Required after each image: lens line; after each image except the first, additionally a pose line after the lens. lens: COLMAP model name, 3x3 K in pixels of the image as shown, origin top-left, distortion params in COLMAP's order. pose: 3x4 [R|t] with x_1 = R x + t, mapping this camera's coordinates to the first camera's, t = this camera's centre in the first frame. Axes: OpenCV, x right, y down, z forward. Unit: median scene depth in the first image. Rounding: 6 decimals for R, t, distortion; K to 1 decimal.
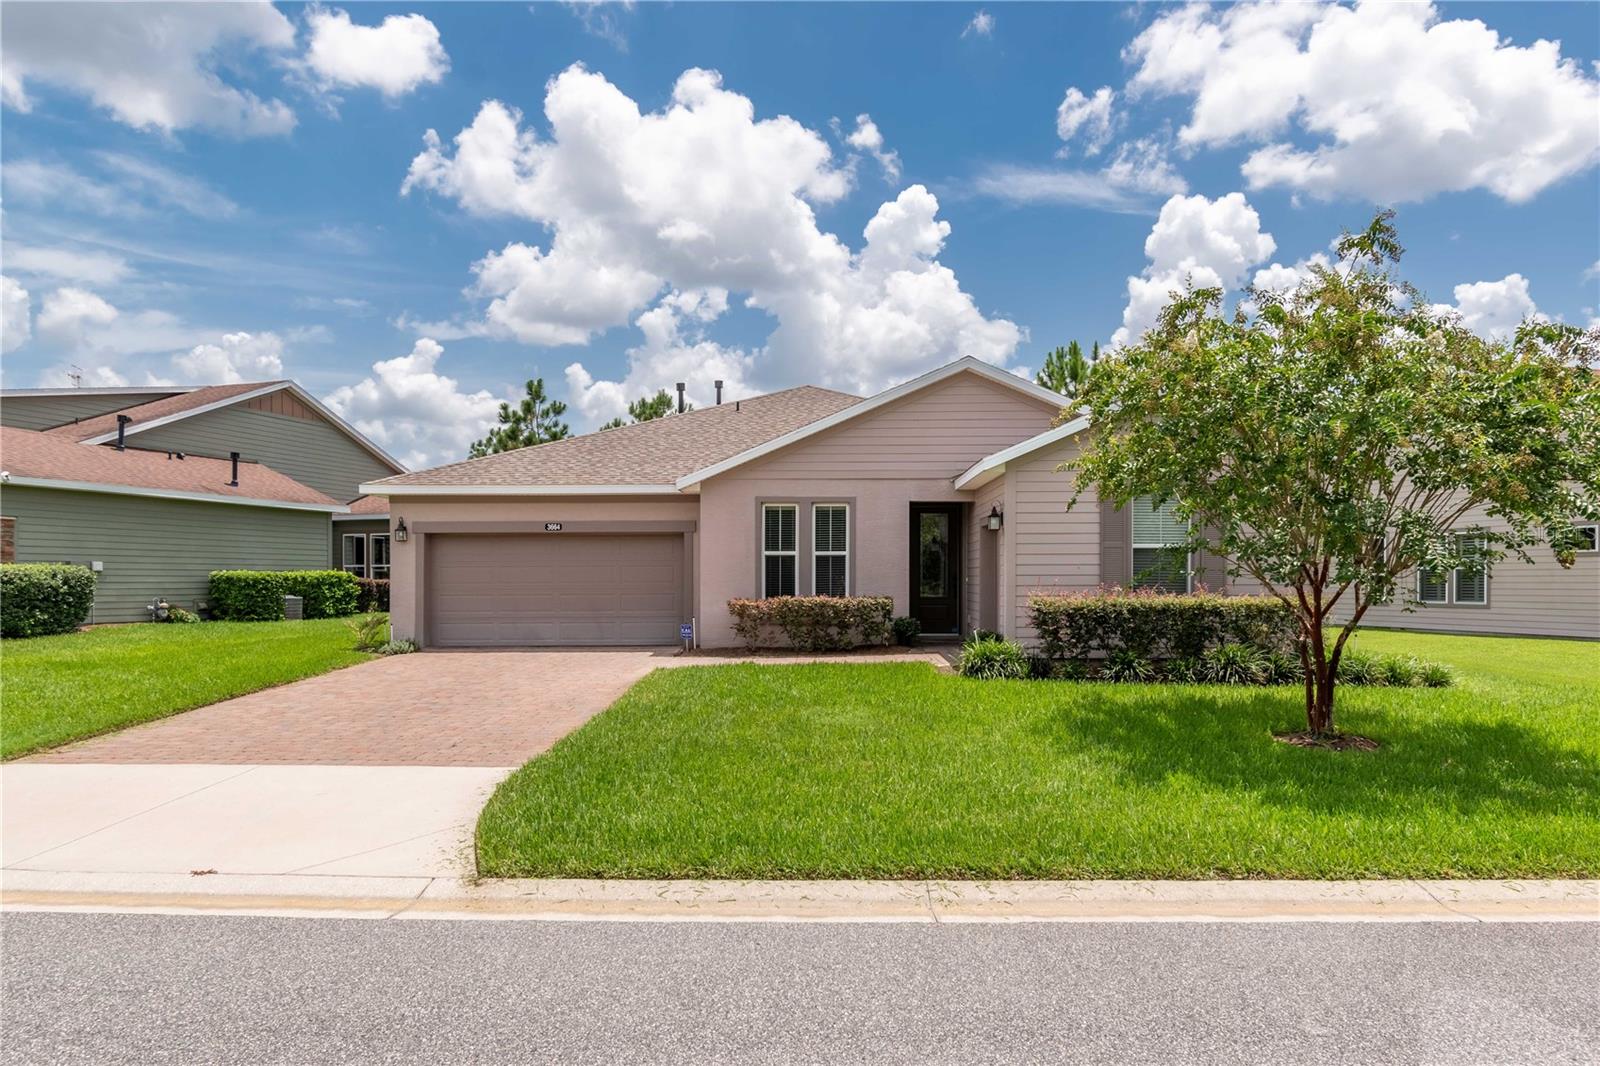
lens RADIAL K [[1002.1, 0, 800.0], [0, 1002.1, 533.0], [0, 0, 1]] dist [-0.038727, 0.000035]
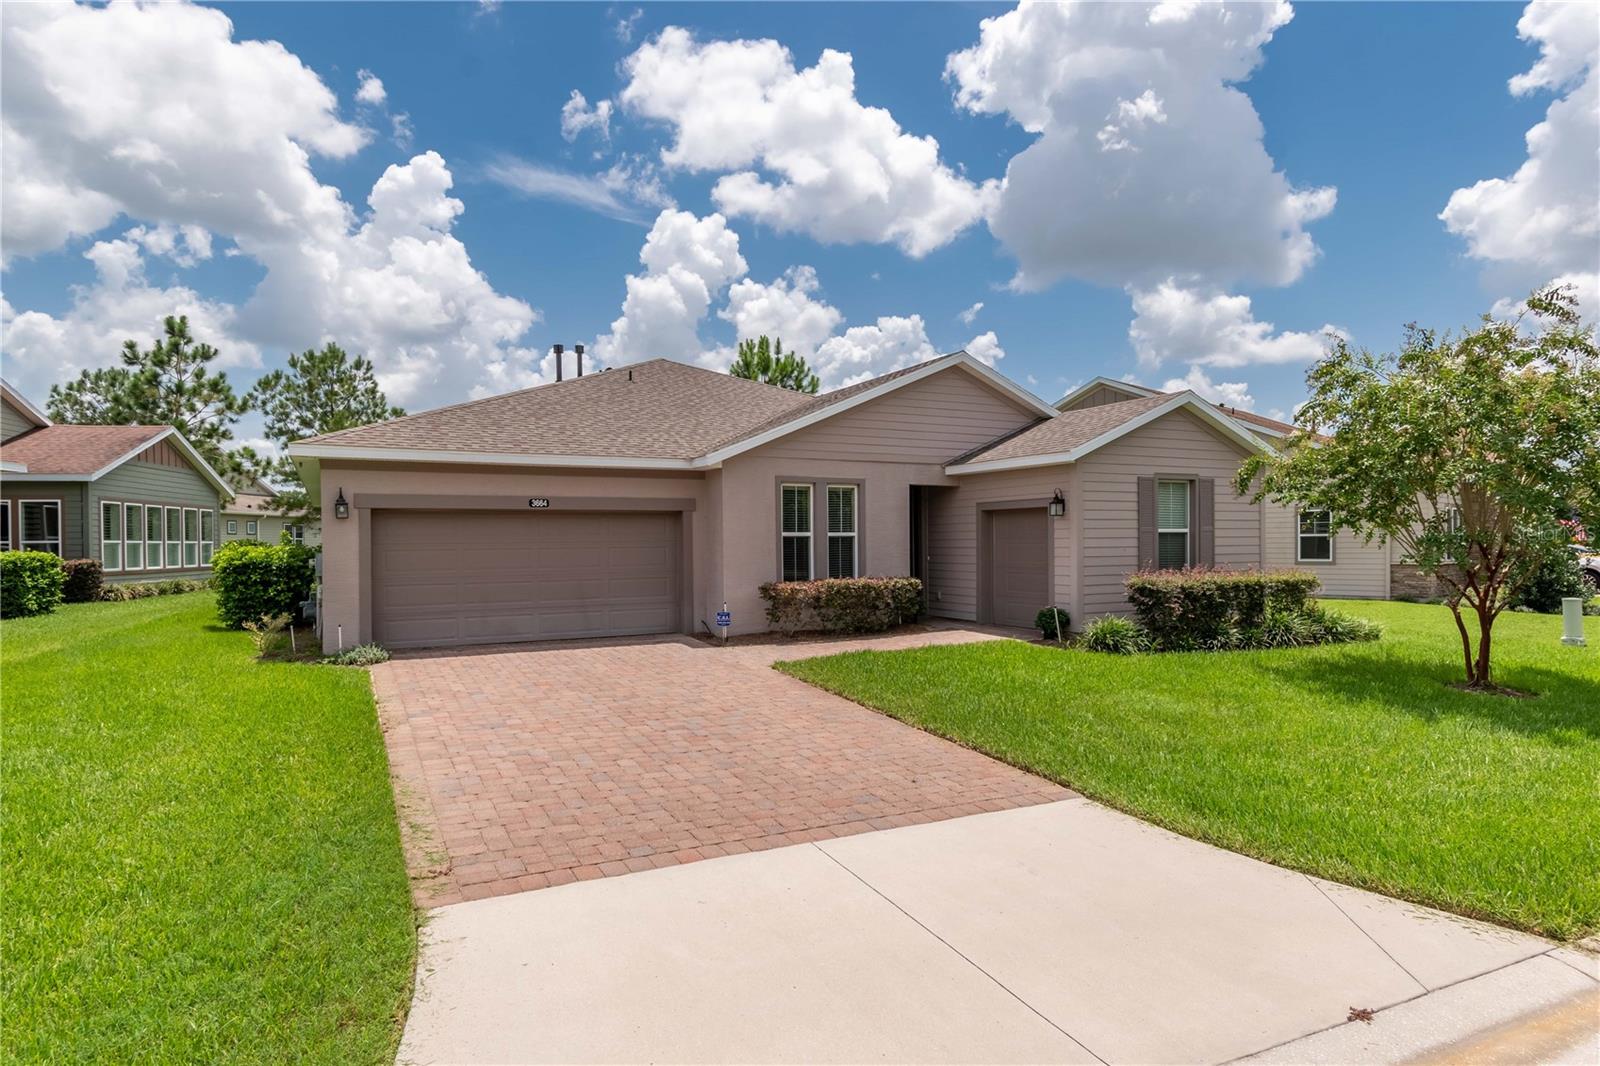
lens RADIAL K [[907.3, 0, 800.0], [0, 907.3, 533.0], [0, 0, 1]] dist [-0.008879, 0.000561]
pose [[0.881106, 0.000122, 0.472920, -0.435865], [-0.016215, 0.999420, 0.029951, -0.007628], [-0.472642, -0.034058, 0.880596, 0.215454]]
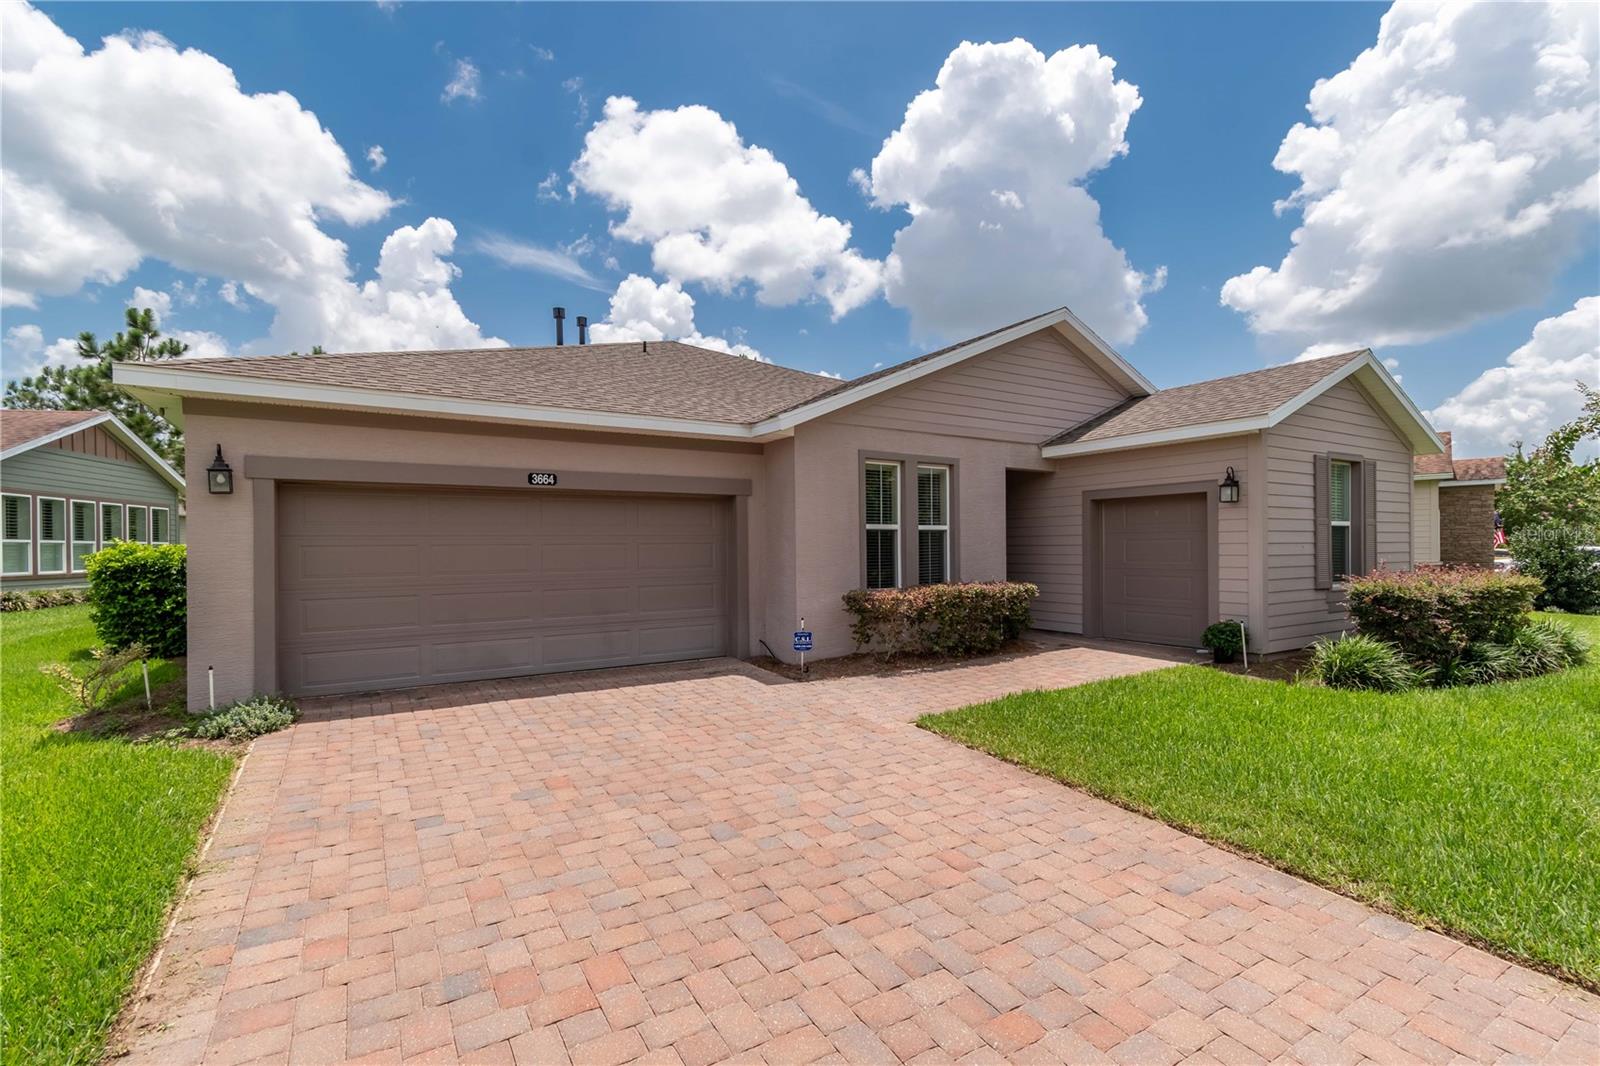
lens RADIAL K [[726.6, 0, 802.7], [0, 726.6, 543.8], [0, 0, 1]] dist [-0.001287, -0.001235]
pose [[0.837110, -0.001700, 0.547032, -0.370524], [-0.019898, 0.999239, 0.033554, 0.015706], [-0.546672, -0.038973, 0.836439, 0.569425]]
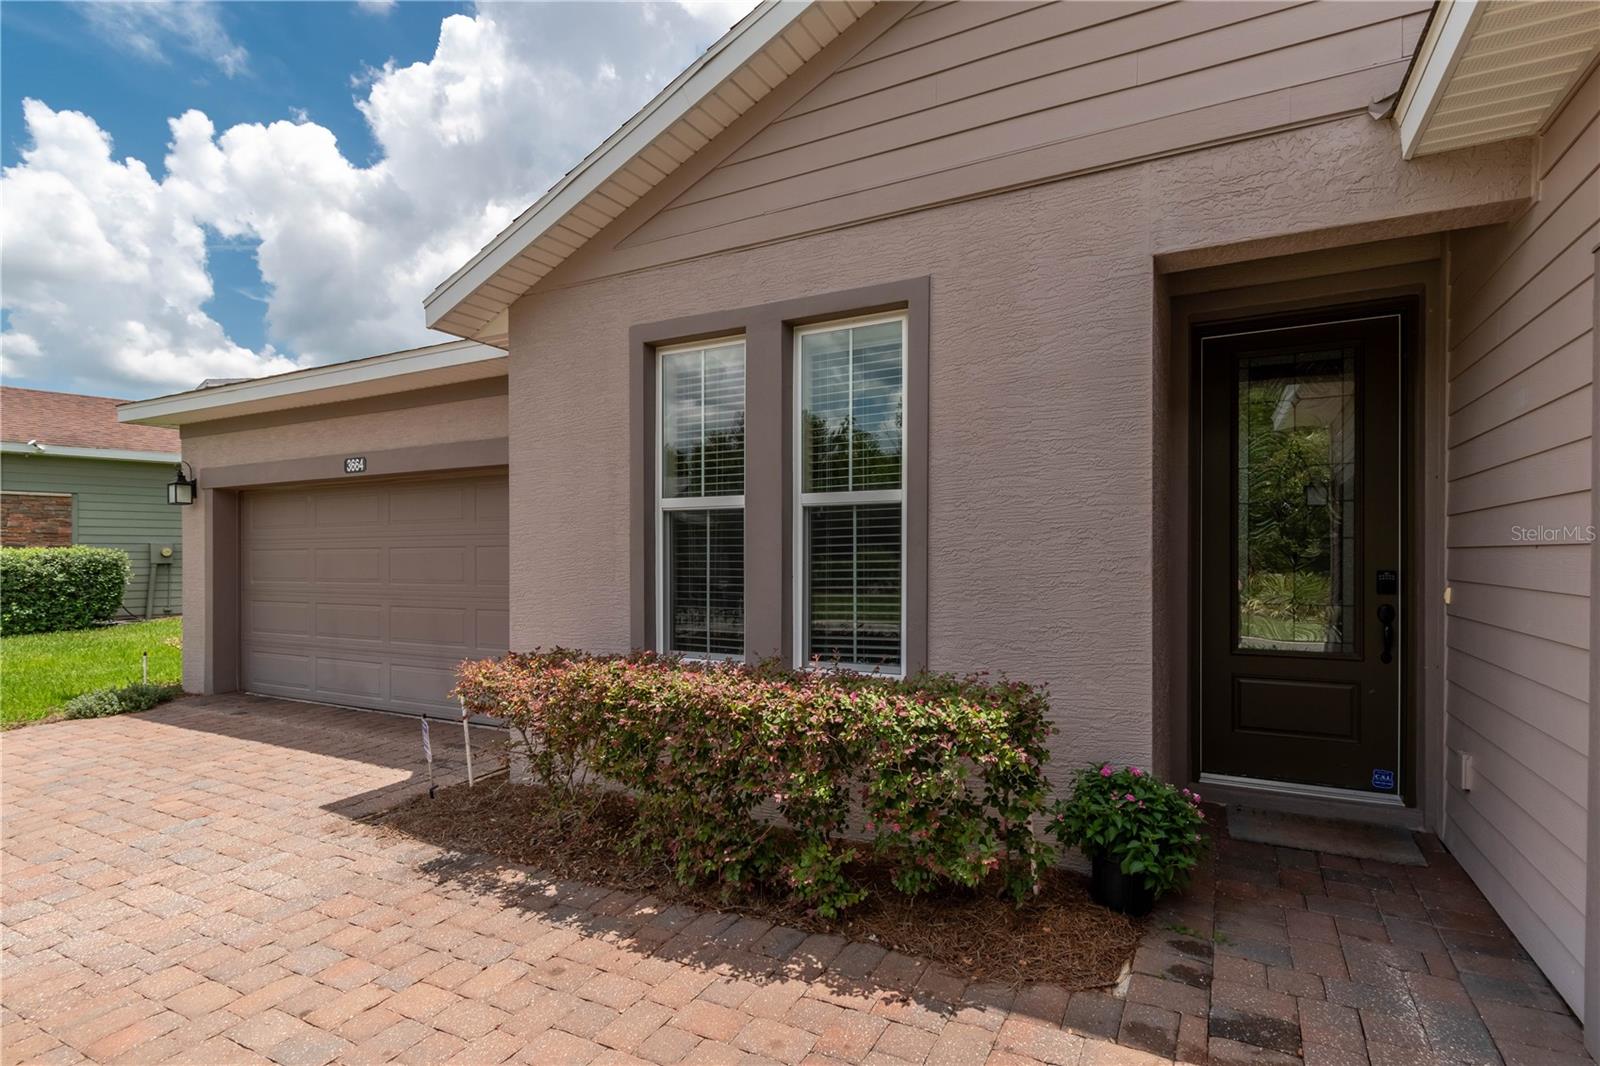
lens RADIAL K [[781.0, 0, 808.1], [0, 781.0, 558.2], [0, 0, 1]] dist [-0.000418, -0.000088]
pose [[0.894591, 0.003433, -0.446872, 0.117931], [0.017776, 0.998906, 0.043258, 0.027281], [0.446532, -0.046642, 0.893551, 0.794863]]
